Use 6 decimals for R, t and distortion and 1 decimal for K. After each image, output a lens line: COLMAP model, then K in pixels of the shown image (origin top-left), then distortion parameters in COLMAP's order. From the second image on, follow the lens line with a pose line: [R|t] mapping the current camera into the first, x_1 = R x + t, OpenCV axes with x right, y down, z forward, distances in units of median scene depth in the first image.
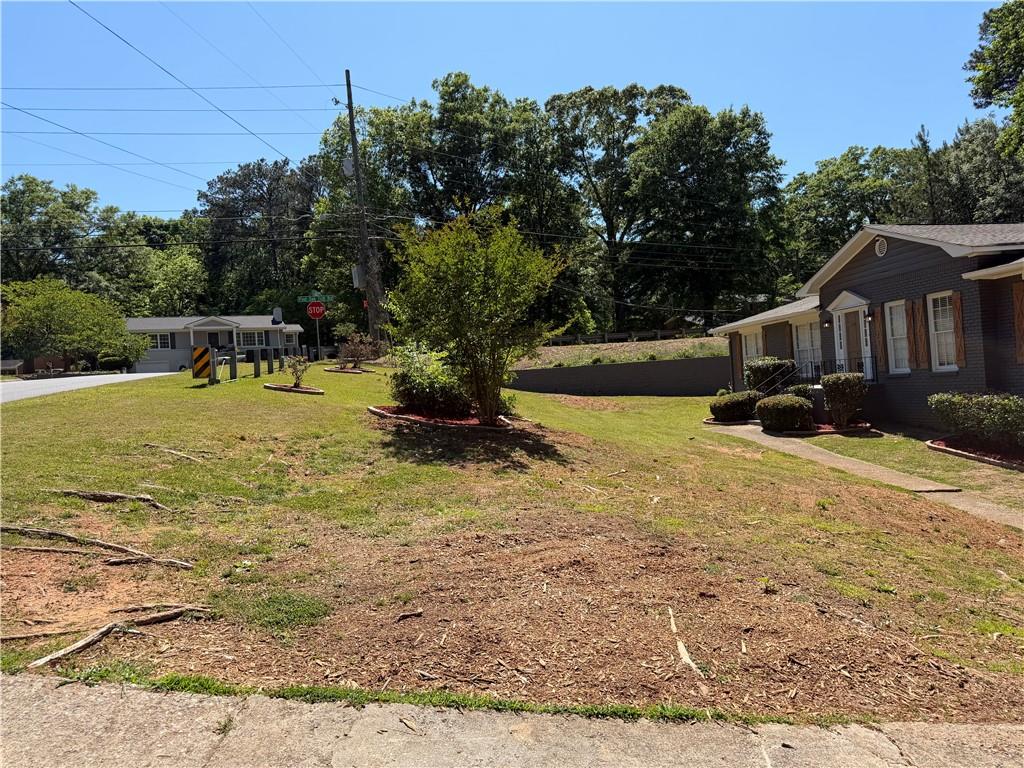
lens RADIAL K [[716.3, 0, 506.6], [0, 716.3, 393.0], [0, 0, 1]] dist [0.053966, -0.063073]
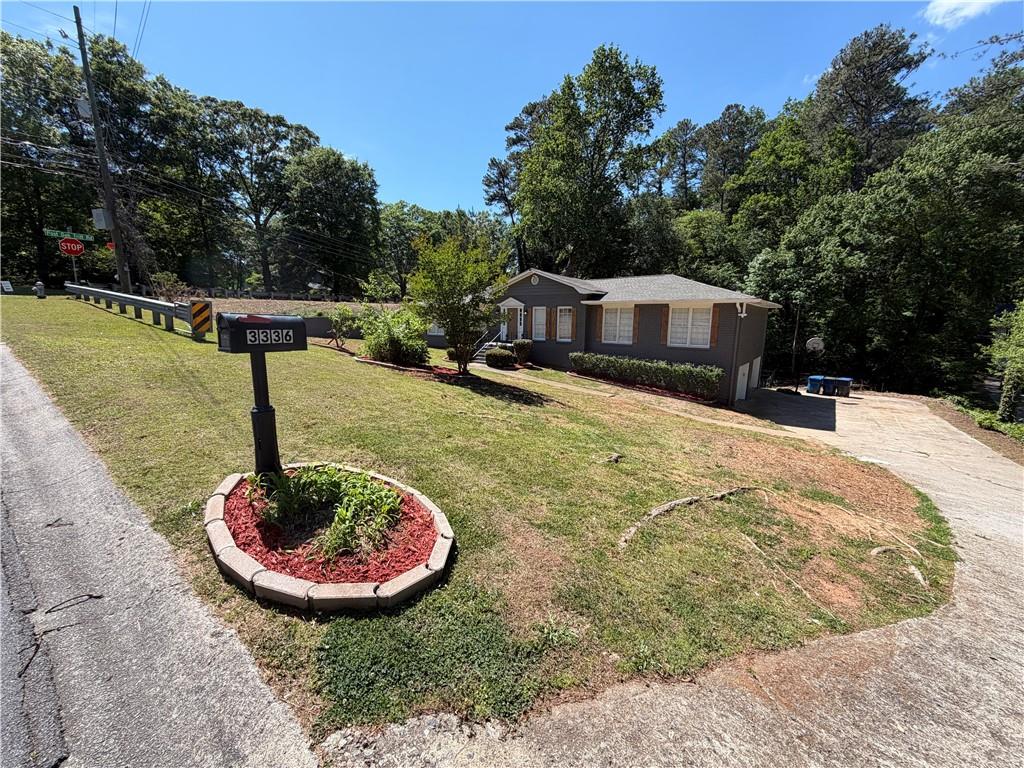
lens RADIAL K [[406.1, 0, 512.1], [0, 406.1, 382.4], [0, 0, 1]] dist [-0.001098, 0.000393]
pose [[0.694676, -0.040382, 0.718188, -0.161339], [-0.051327, 0.993095, 0.105485, -0.010109], [-0.717489, -0.110140, 0.687807, 0.076553]]
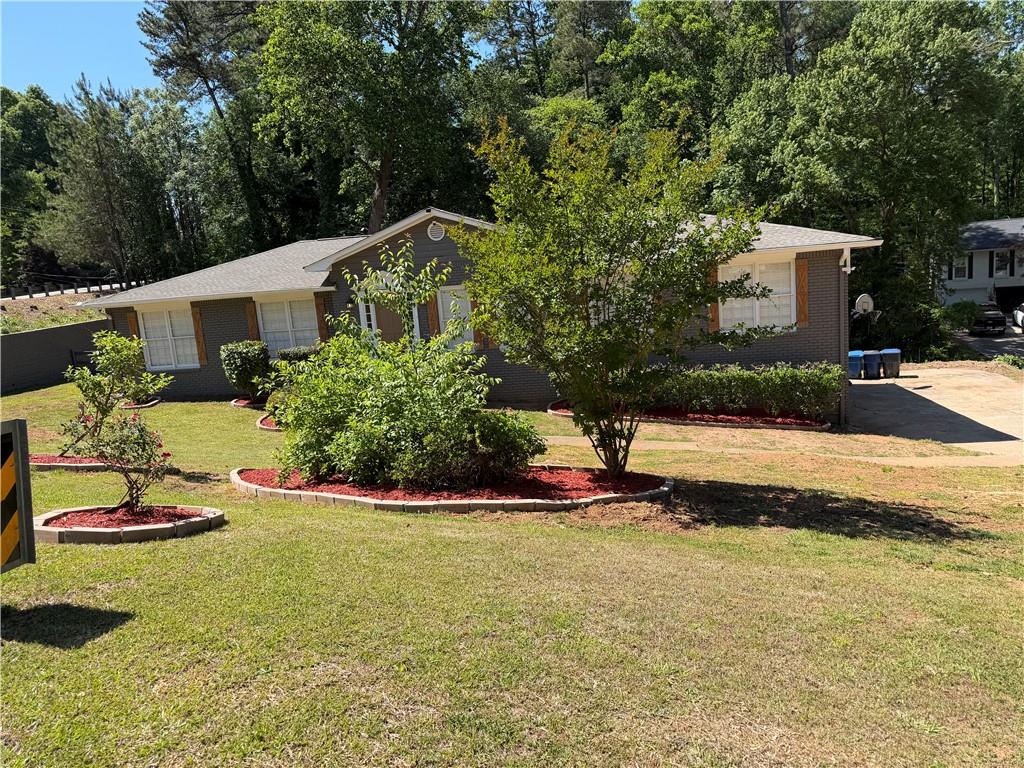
lens RADIAL K [[716.3, 0, 522.6], [0, 716.3, 385.1], [0, 0, 1]] dist [0.053966, -0.063073]
pose [[0.300744, -0.102649, 0.948165, -0.173227], [0.066350, 0.994034, 0.086570, -0.026162], [-0.951394, 0.036876, 0.305761, 0.234435]]
